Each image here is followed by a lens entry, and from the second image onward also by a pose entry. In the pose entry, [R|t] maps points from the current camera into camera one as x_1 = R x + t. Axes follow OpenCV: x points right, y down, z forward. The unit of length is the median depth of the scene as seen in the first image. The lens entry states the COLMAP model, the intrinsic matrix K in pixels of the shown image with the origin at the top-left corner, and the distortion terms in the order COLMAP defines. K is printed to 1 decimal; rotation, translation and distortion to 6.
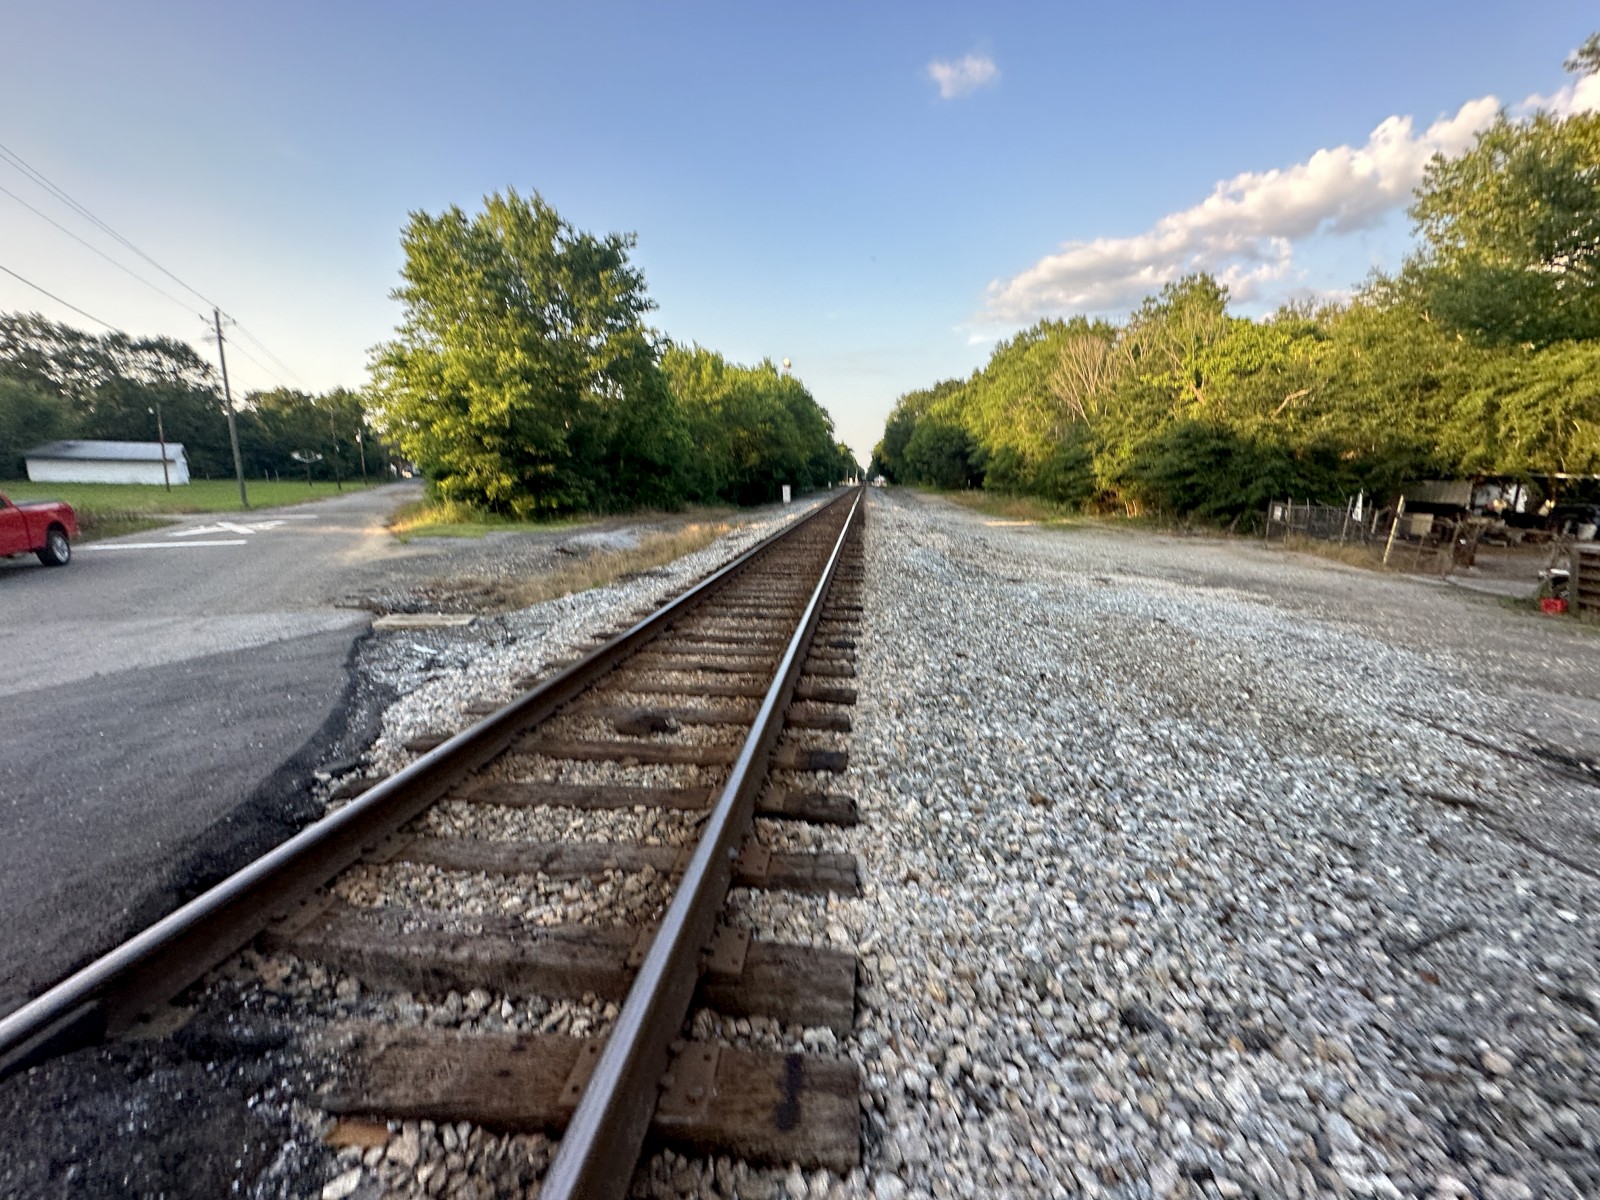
lens RADIAL K [[638.4, 0, 799.5], [0, 638.4, 606.3], [0, 0, 1]] dist [-0.001615, 0.000678]
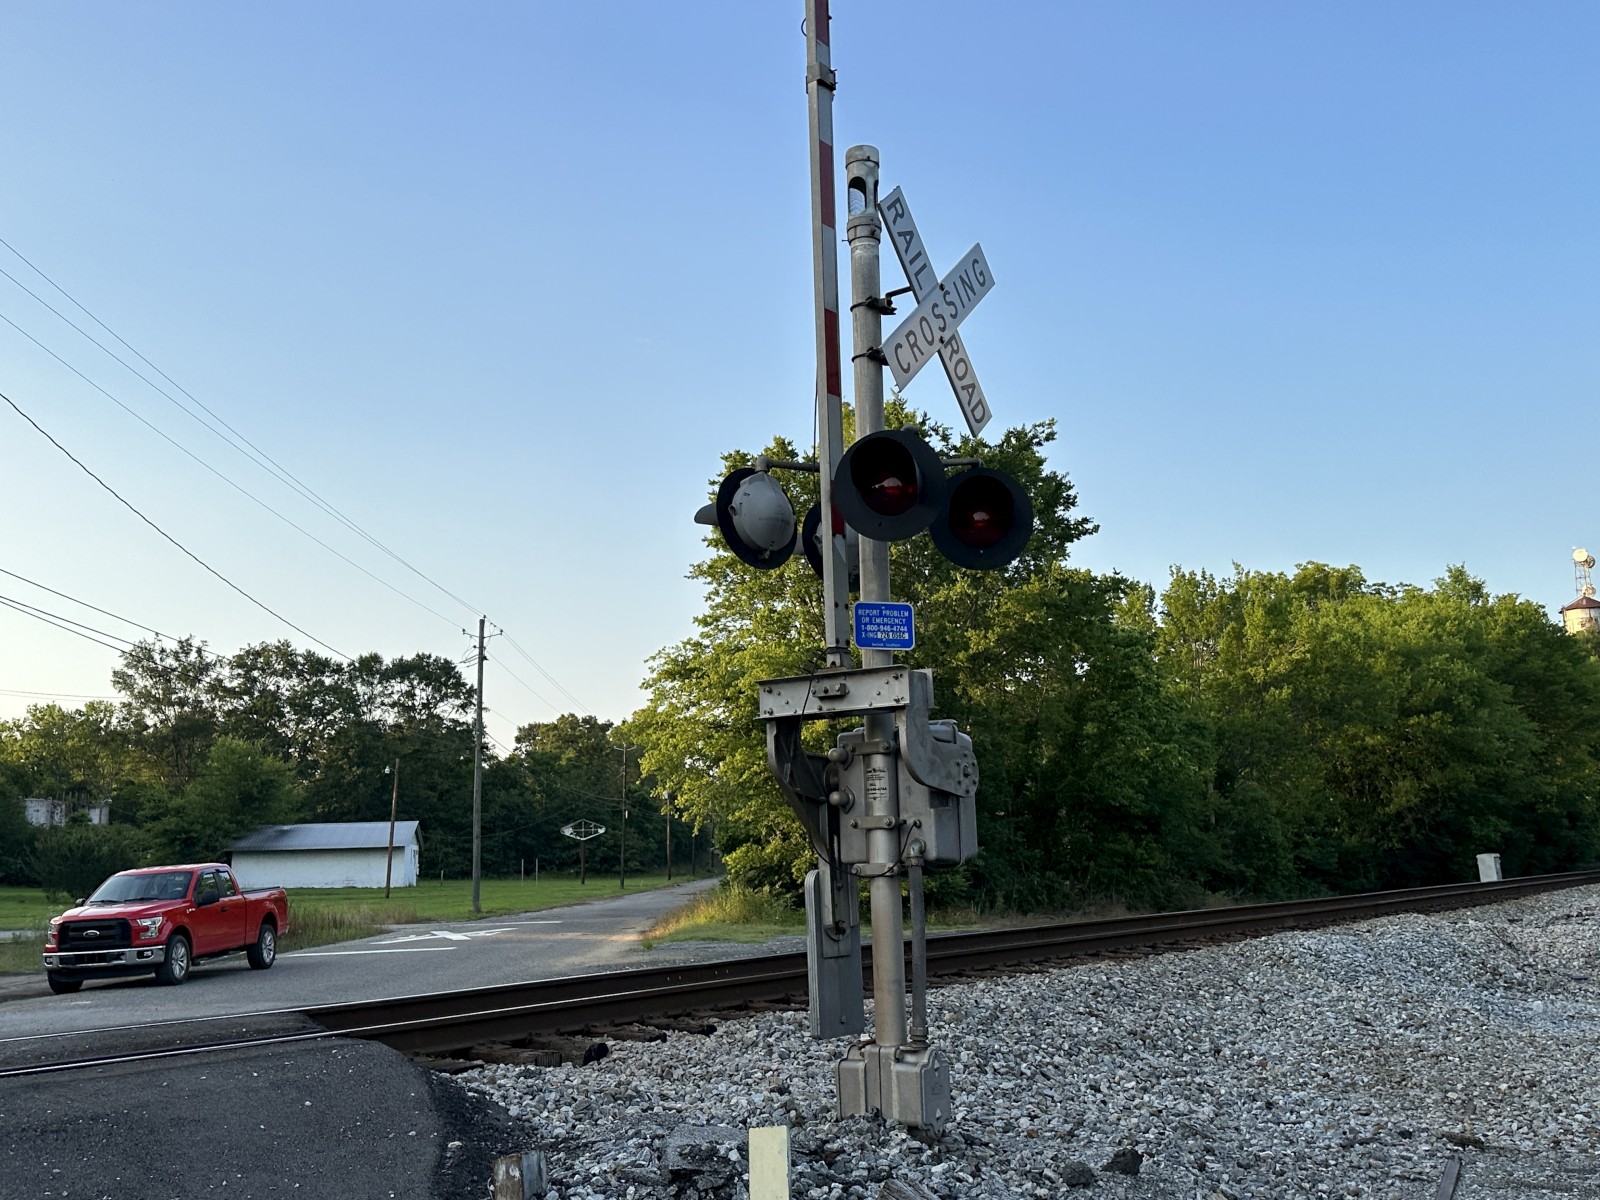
lens RADIAL K [[1532.5, 0, 800.0], [0, 1532.5, 600.0], [0, 0, 1]] dist [0.210508, -0.430517]
pose [[0.867622, -0.114558, -0.483848, 0.099952], [-0.064629, 0.938860, -0.338178, 0.028869], [0.493007, 0.324681, 0.807172, -0.094644]]
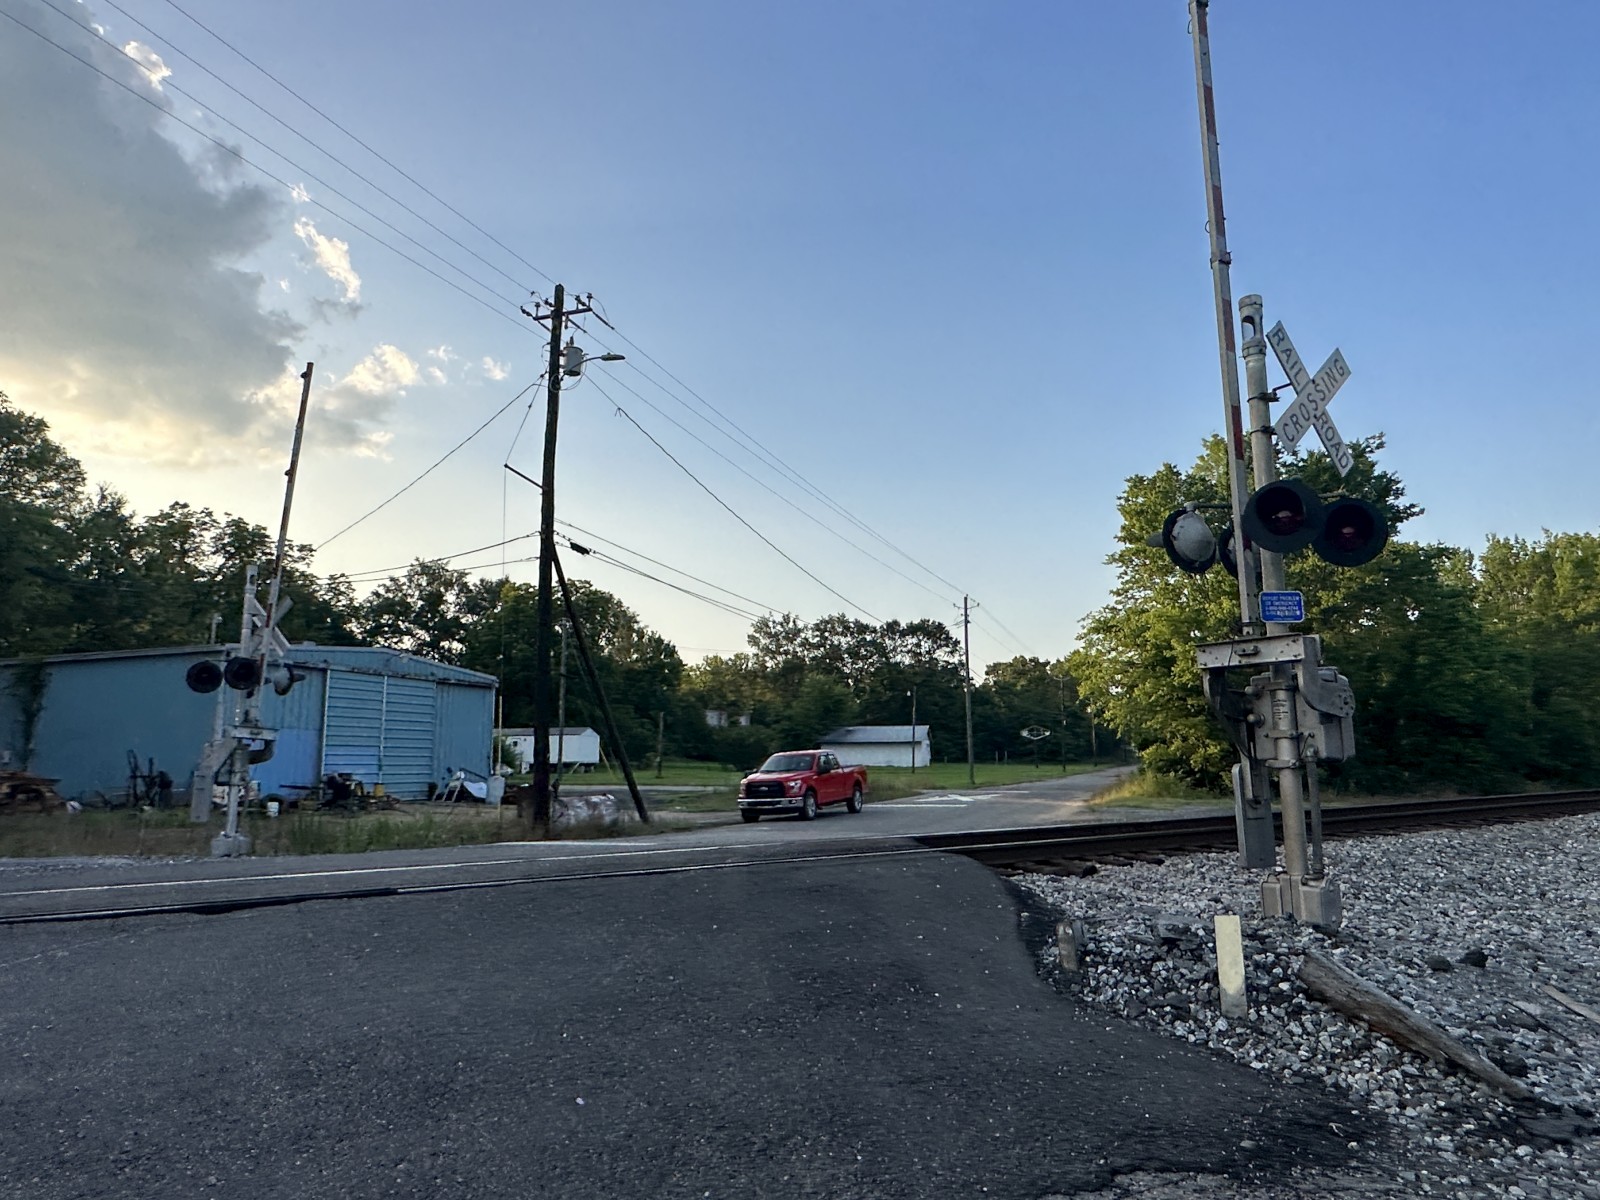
lens RADIAL K [[1020.6, 0, 795.1], [0, 1020.6, 605.1], [0, 0, 1]] dist [-0.000181, 0.006836]
pose [[0.635589, -0.132964, -0.760491, 0.103634], [-0.135082, 0.950708, -0.279118, 0.031814], [0.760118, 0.280133, 0.586299, -0.111057]]
